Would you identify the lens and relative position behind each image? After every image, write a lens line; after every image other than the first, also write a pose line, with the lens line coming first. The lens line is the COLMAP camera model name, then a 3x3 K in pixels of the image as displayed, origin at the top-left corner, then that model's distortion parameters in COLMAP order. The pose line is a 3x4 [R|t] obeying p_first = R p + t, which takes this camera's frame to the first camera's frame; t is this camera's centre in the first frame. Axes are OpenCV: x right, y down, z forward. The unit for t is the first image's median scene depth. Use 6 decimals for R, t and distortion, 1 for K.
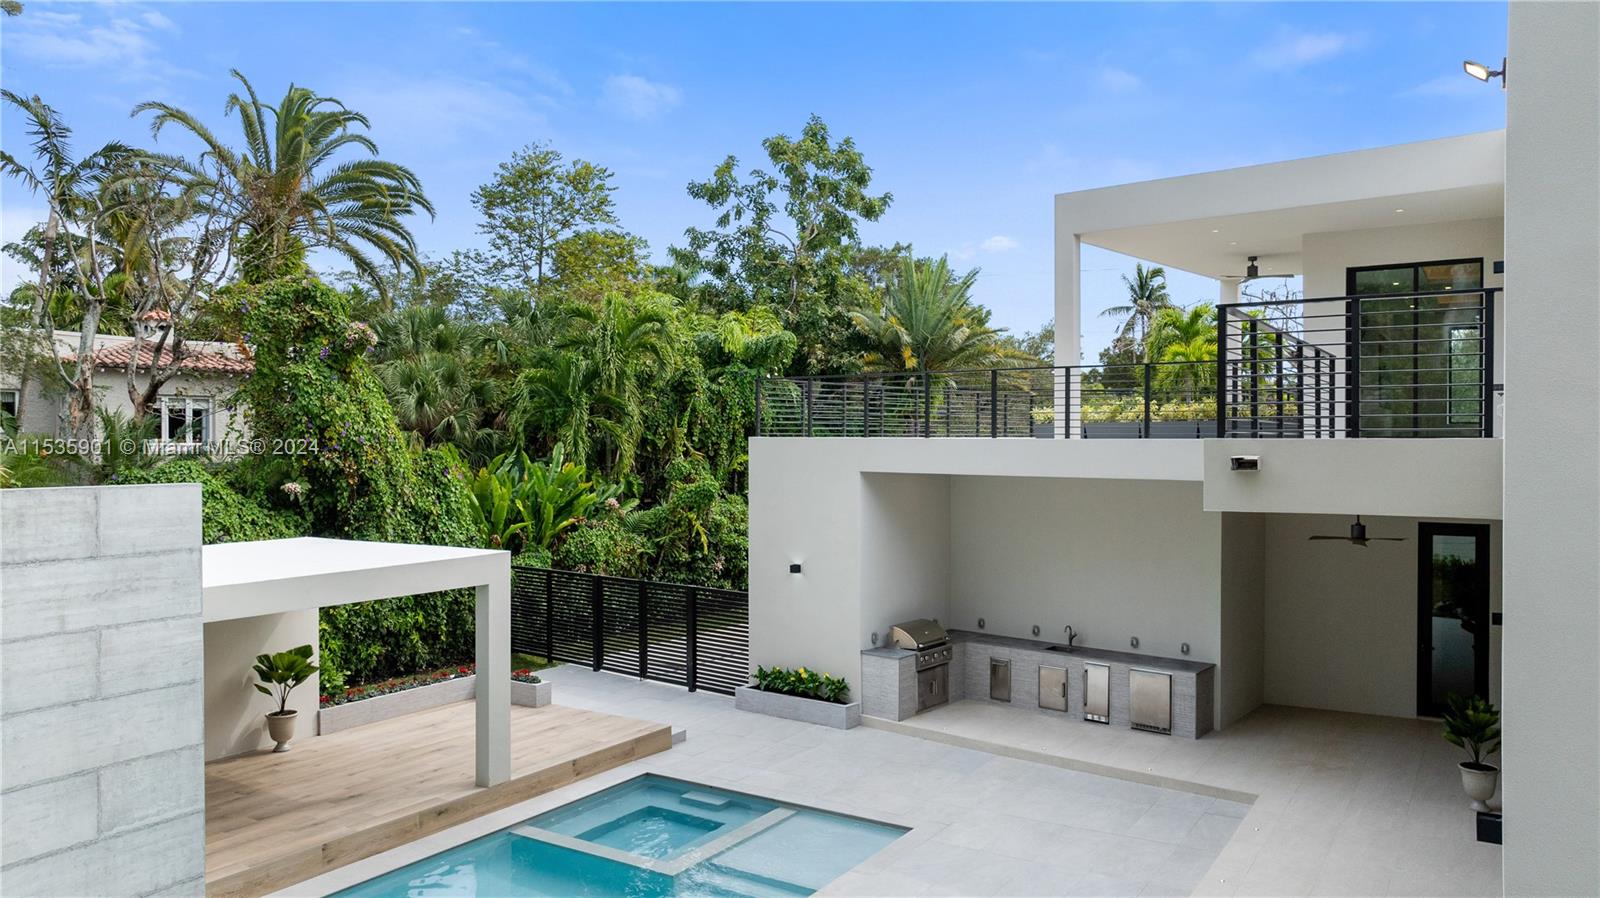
lens RADIAL K [[1128.3, 0, 800.0], [0, 1128.3, 449.0], [0, 0, 1]] dist [-0.040326, 0.049269]
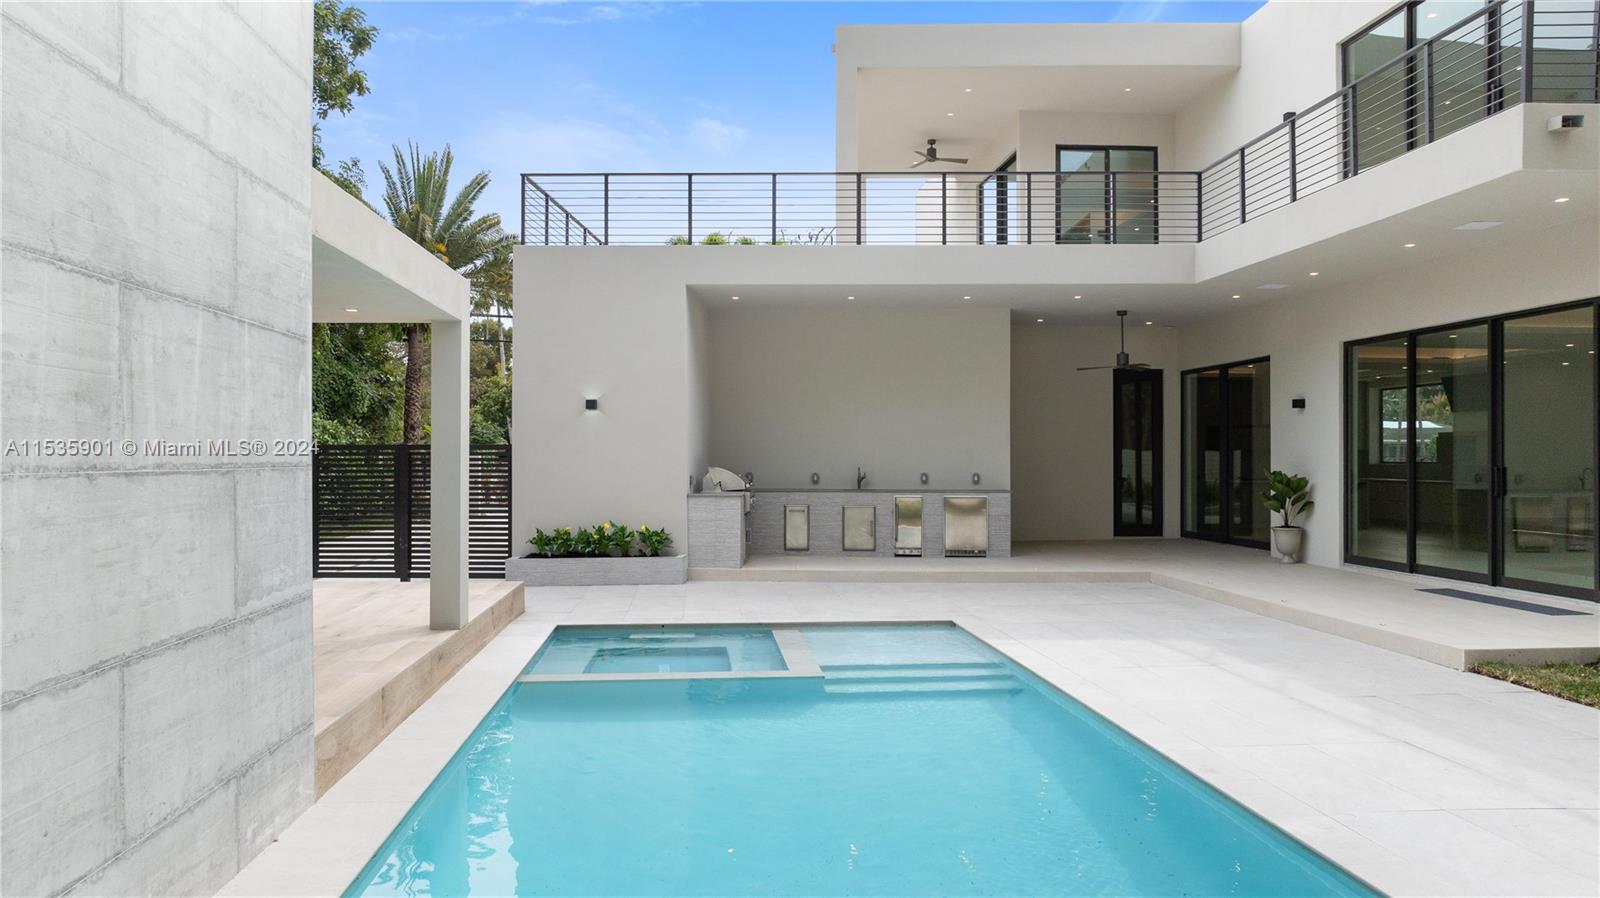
lens RADIAL K [[1128.3, 0, 800.0], [0, 1128.3, 449.0], [0, 0, 1]] dist [-0.040326, 0.049269]
pose [[0.793623, 0.003229, 0.608402, -0.547165], [0.006057, 0.999894, -0.013208, 0.214810], [-0.608380, 0.014167, 0.793519, 0.364134]]
